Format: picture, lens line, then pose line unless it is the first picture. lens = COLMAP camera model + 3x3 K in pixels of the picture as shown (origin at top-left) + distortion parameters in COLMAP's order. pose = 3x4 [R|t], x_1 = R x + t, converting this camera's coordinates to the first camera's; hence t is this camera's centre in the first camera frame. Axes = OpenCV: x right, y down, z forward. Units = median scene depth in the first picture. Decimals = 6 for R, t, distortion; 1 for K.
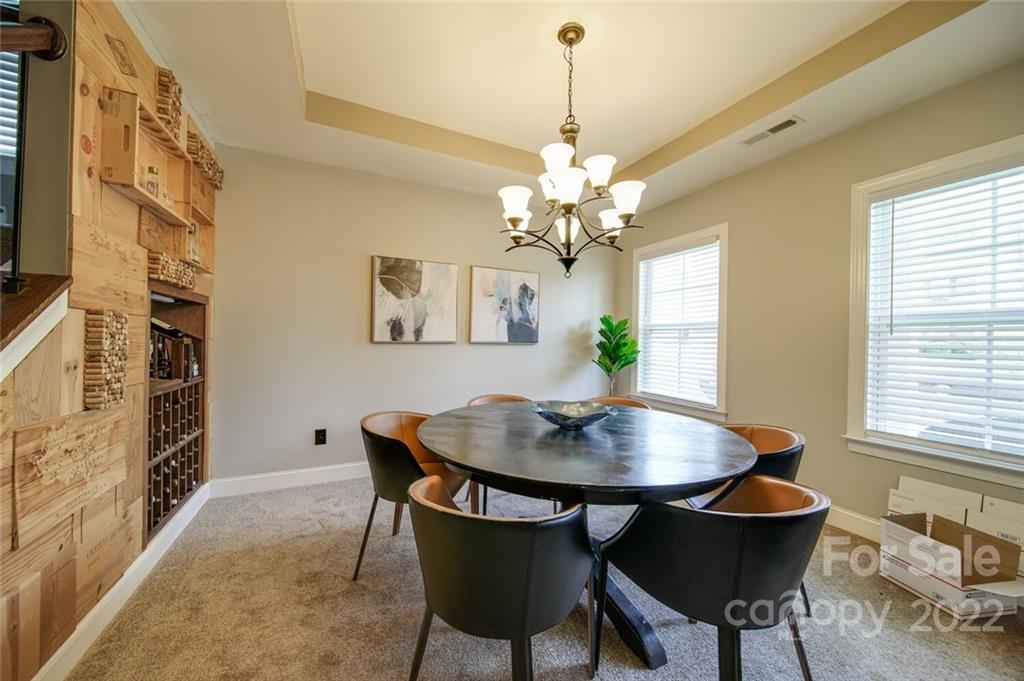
lens RADIAL K [[358.9, 0, 513.6], [0, 358.9, 341.5], [0, 0, 1]] dist [-0.007767, 0.000199]
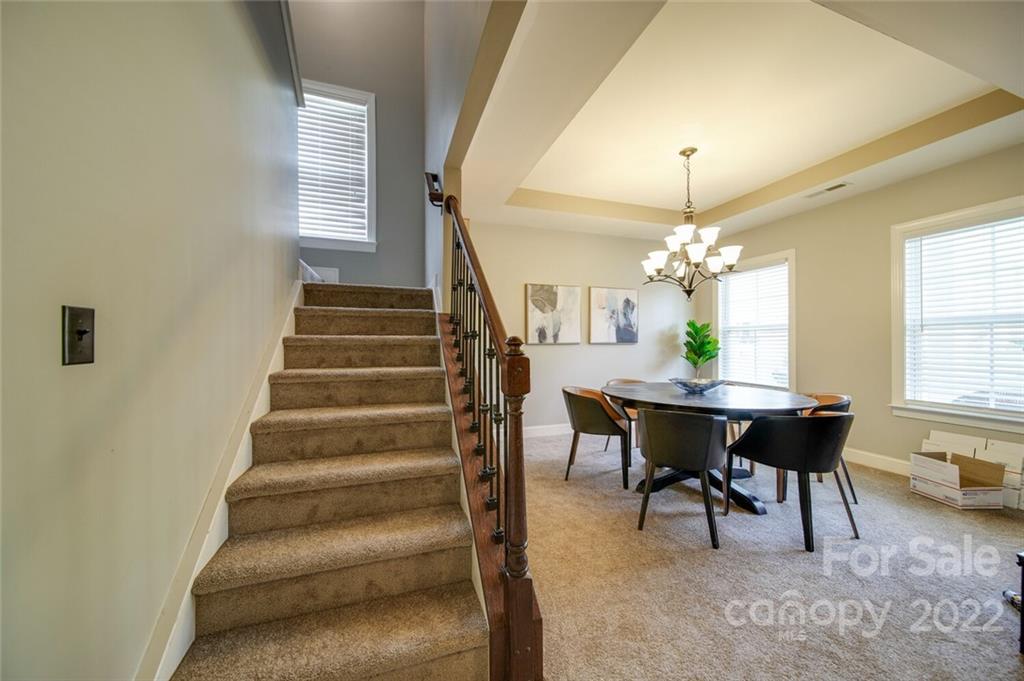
lens RADIAL K [[358.9, 0, 510.7], [0, 358.9, 340.3], [0, 0, 1]] dist [-0.007767, 0.000199]
pose [[0.991279, -0.018177, -0.130520, -0.267772], [0.017026, 0.999806, -0.009925, -0.000298], [0.130675, 0.007617, 0.991396, -0.430369]]
